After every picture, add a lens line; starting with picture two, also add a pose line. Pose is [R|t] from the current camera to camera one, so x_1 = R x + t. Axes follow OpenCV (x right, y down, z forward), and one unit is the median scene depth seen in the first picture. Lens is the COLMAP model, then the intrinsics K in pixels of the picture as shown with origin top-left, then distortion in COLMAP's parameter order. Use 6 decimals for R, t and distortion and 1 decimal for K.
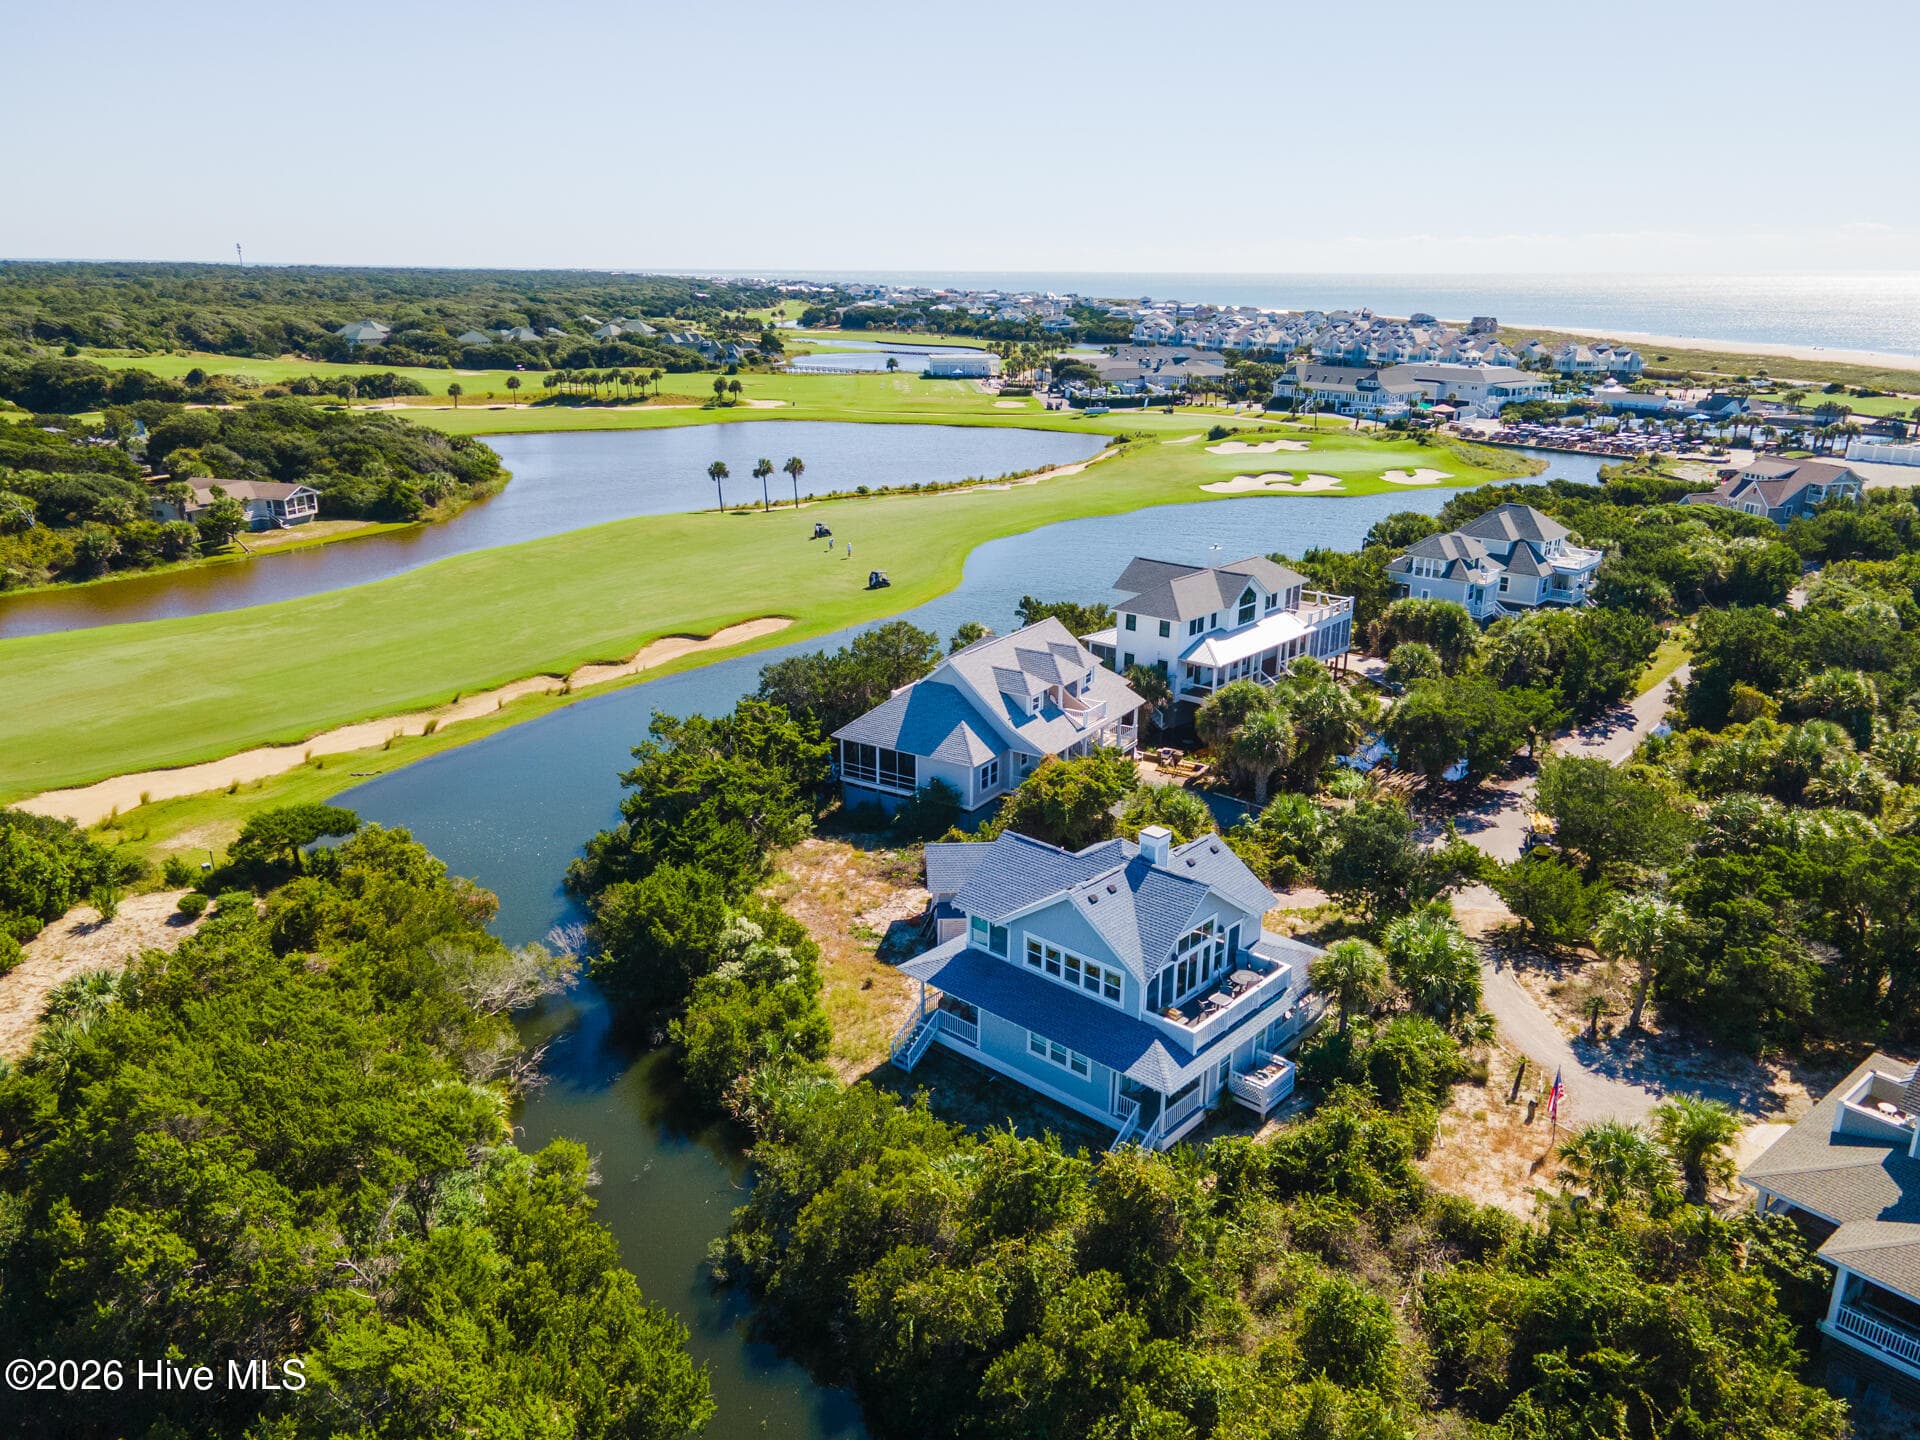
lens RADIAL K [[1363.7, 0, 960.0], [0, 1363.7, 720.0], [0, 0, 1]] dist [0.008633, 0.047931]
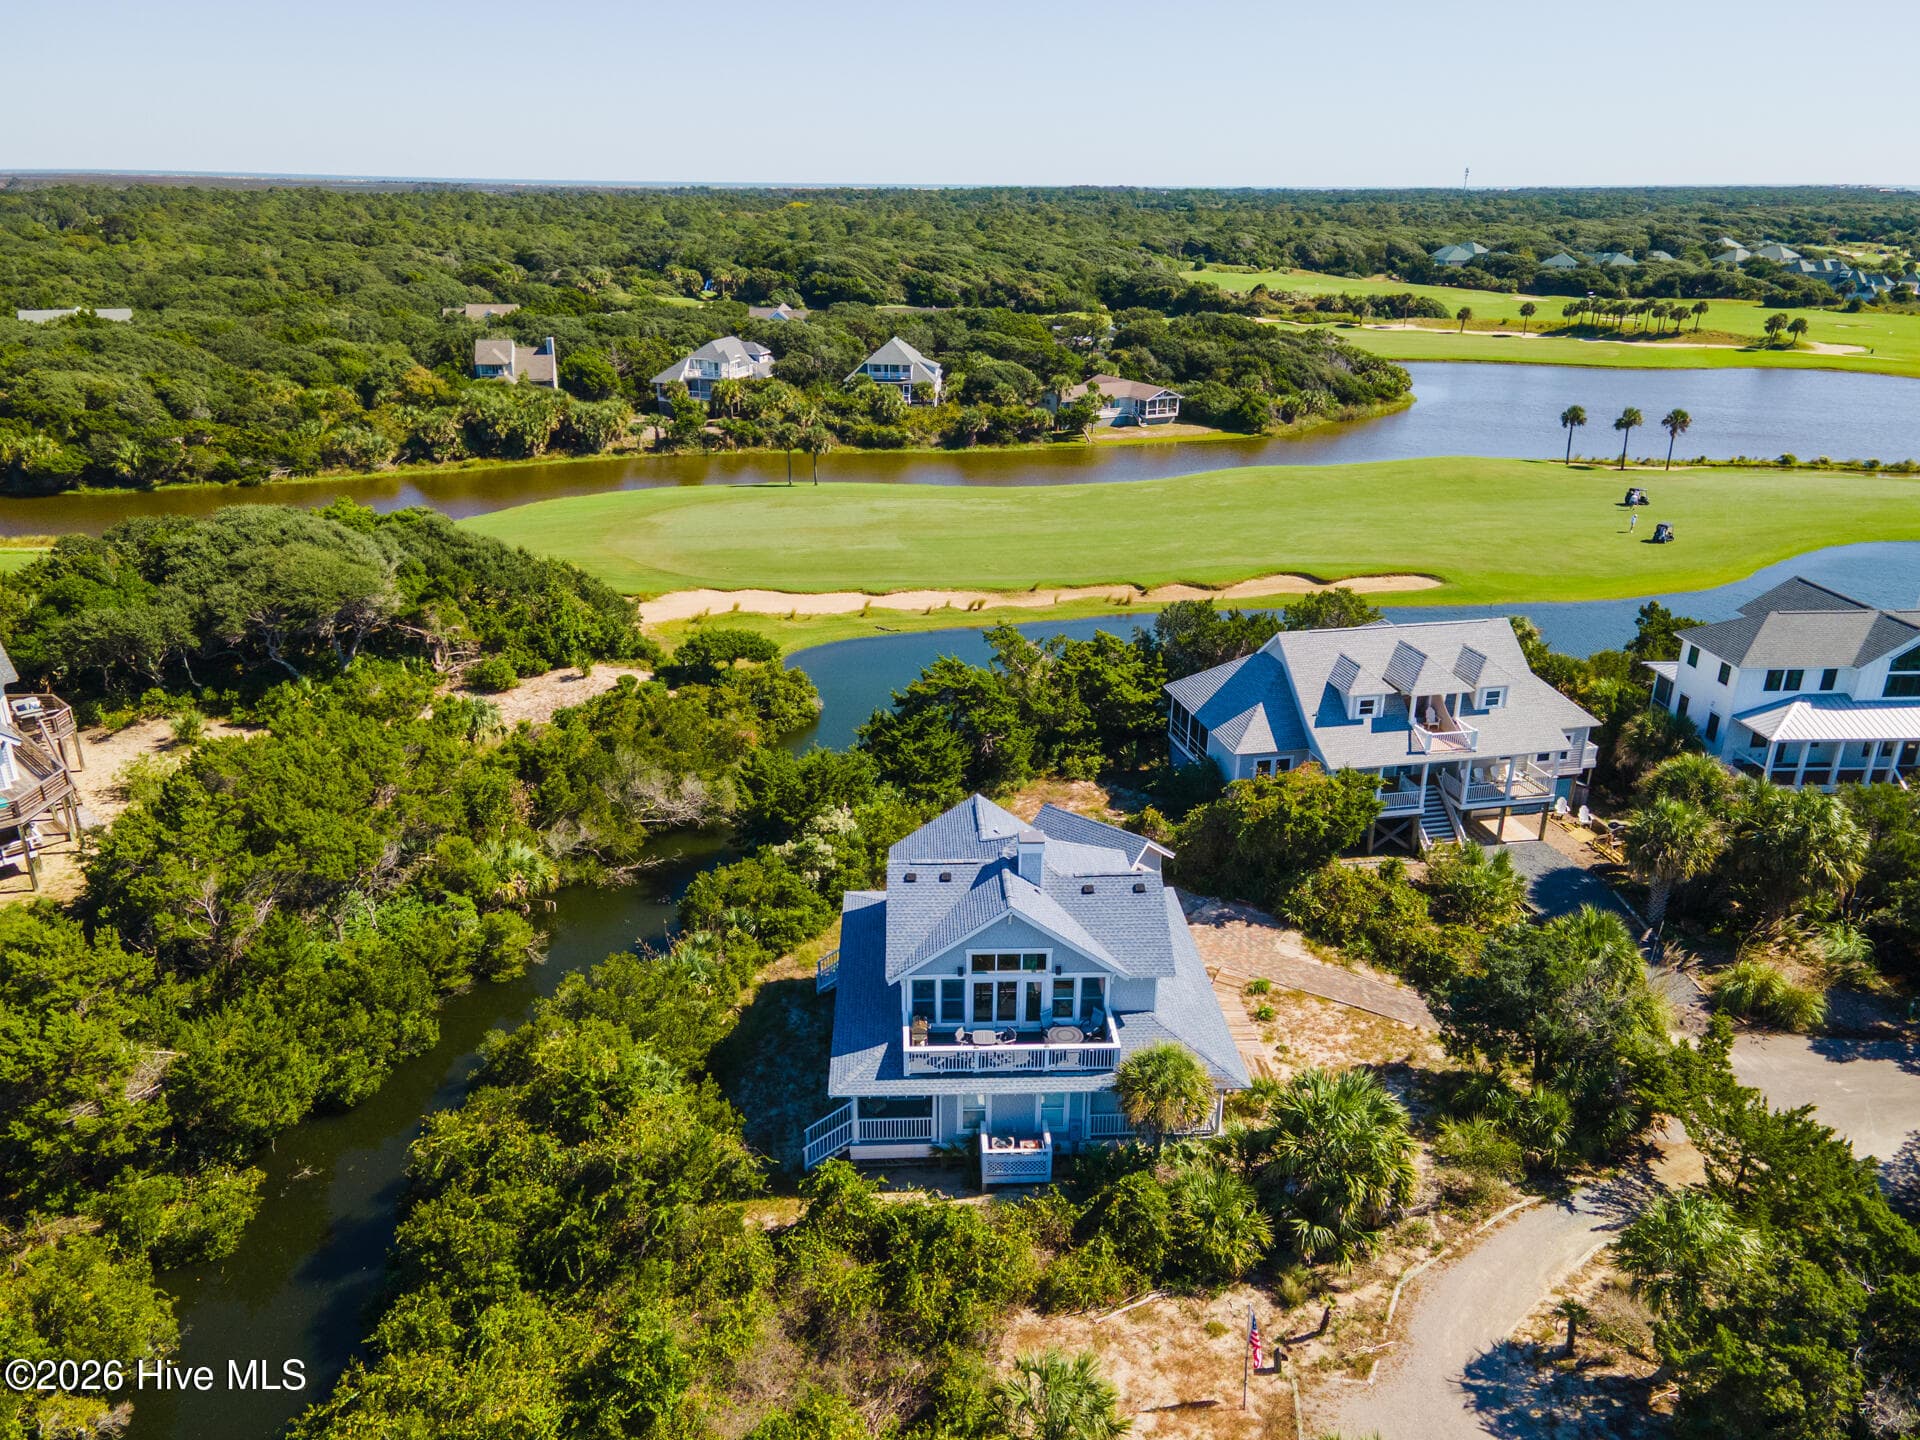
lens RADIAL K [[1363.7, 0, 960.0], [0, 1363.7, 720.0], [0, 0, 1]] dist [0.008633, 0.047931]
pose [[0.707232, 0.255374, -0.659247, 0.173024], [-0.221841, 0.965547, 0.136037, -0.025148], [0.671275, 0.050038, 0.739518, 0.086254]]
